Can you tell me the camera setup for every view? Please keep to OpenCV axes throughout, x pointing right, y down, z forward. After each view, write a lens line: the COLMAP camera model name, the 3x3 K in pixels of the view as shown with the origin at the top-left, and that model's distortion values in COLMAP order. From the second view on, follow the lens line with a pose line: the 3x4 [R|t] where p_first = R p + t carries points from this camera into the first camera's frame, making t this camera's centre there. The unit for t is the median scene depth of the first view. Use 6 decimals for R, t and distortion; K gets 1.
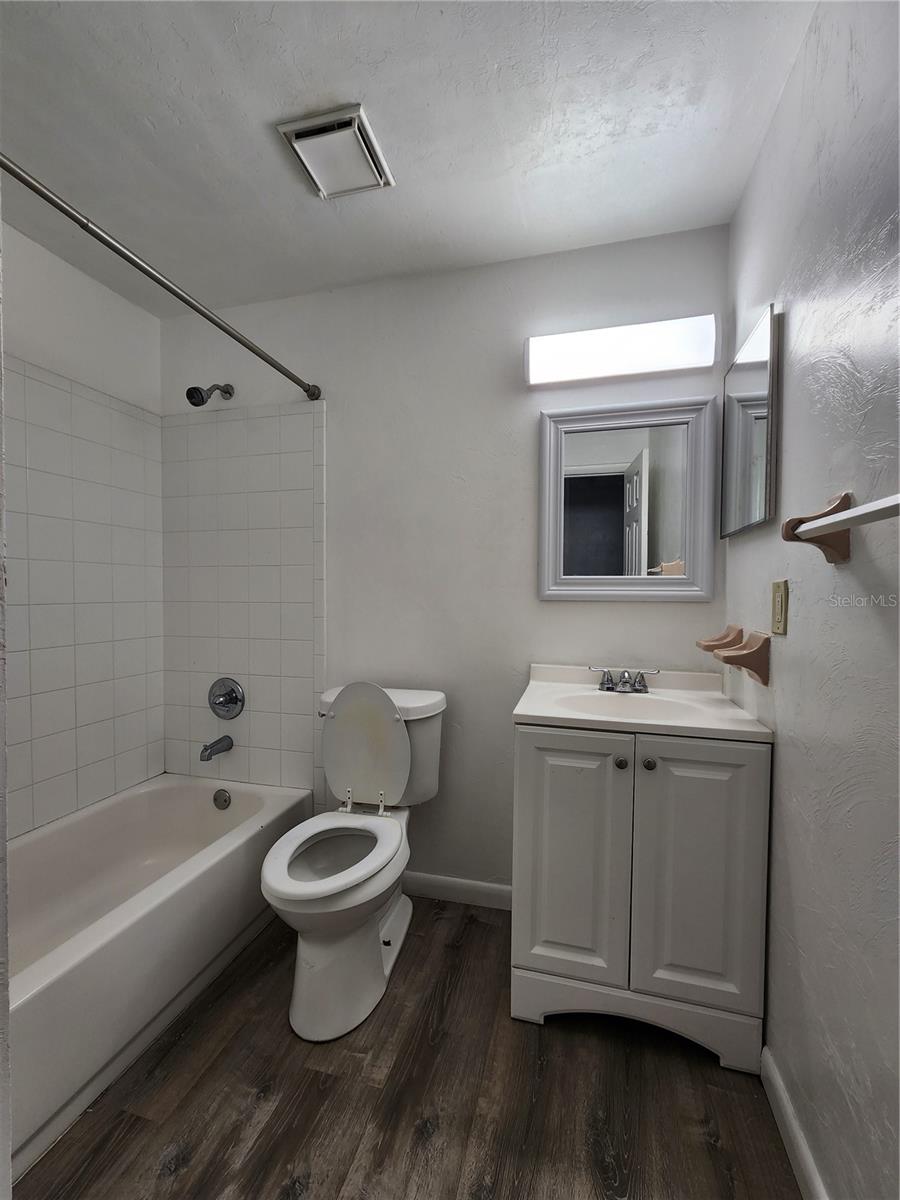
lens RADIAL K [[497.0, 0, 452.9], [0, 497.0, 603.5], [0, 0, 1]] dist [-0.000367, -0.000573]
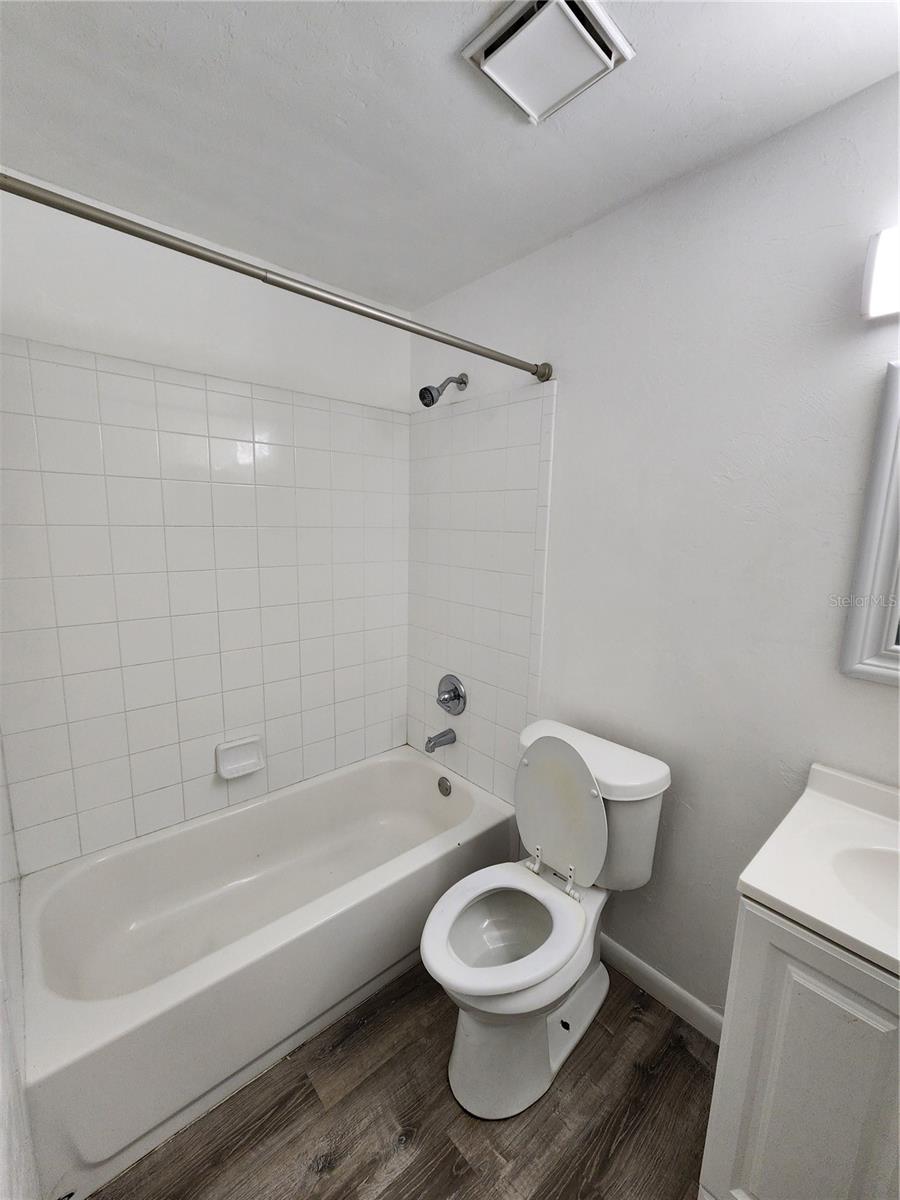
lens RADIAL K [[493.6, 0, 450.0], [0, 493.6, 600.0], [0, 0, 1]] dist [0.001448, -0.000651]
pose [[0.833051, 0.102890, -0.543544, 0.100919], [-0.032548, 0.989965, 0.137511, -0.191903], [0.552238, -0.096862, 0.828040, 0.229856]]
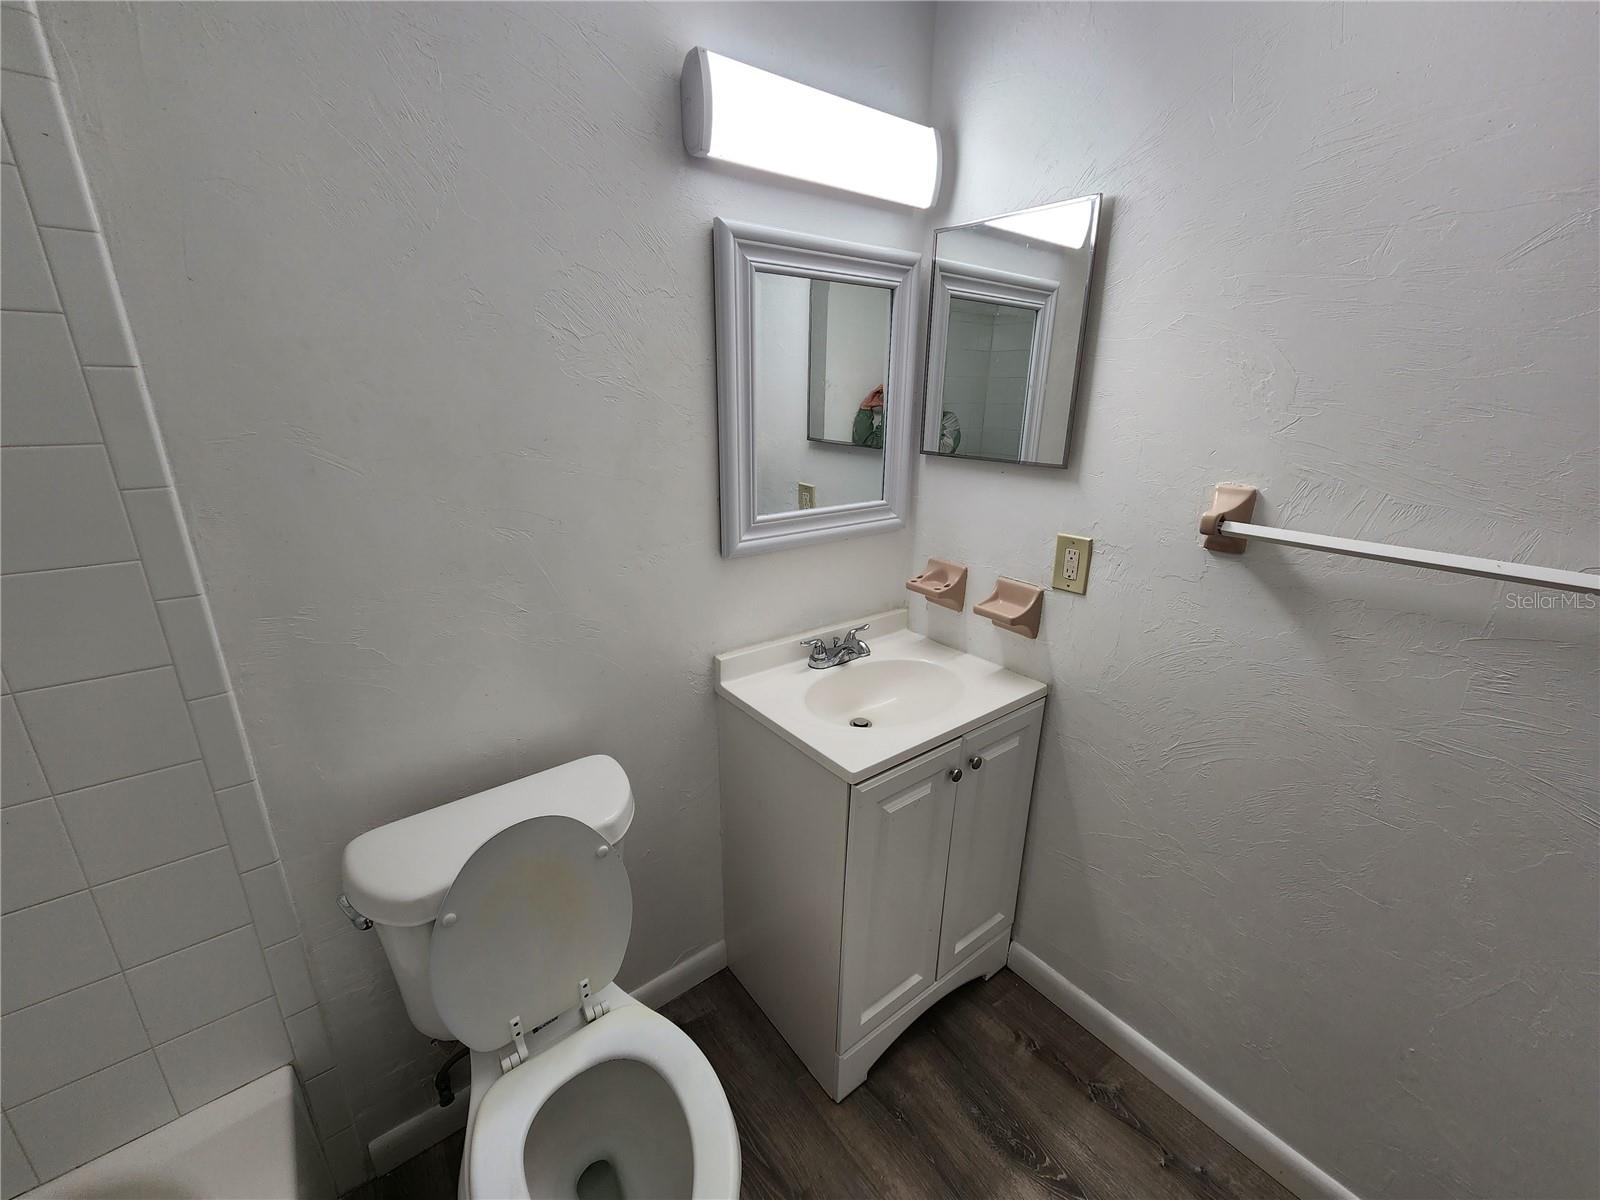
lens RADIAL K [[658.1, 0, 801.0], [0, 658.1, 599.8], [0, 0, 1]] dist [0.001448, -0.000651]
pose [[0.601728, -0.246385, 0.759748, -0.453506], [0.012296, 0.953975, 0.299635, -0.226123], [-0.798606, -0.170957, 0.577063, 0.492804]]
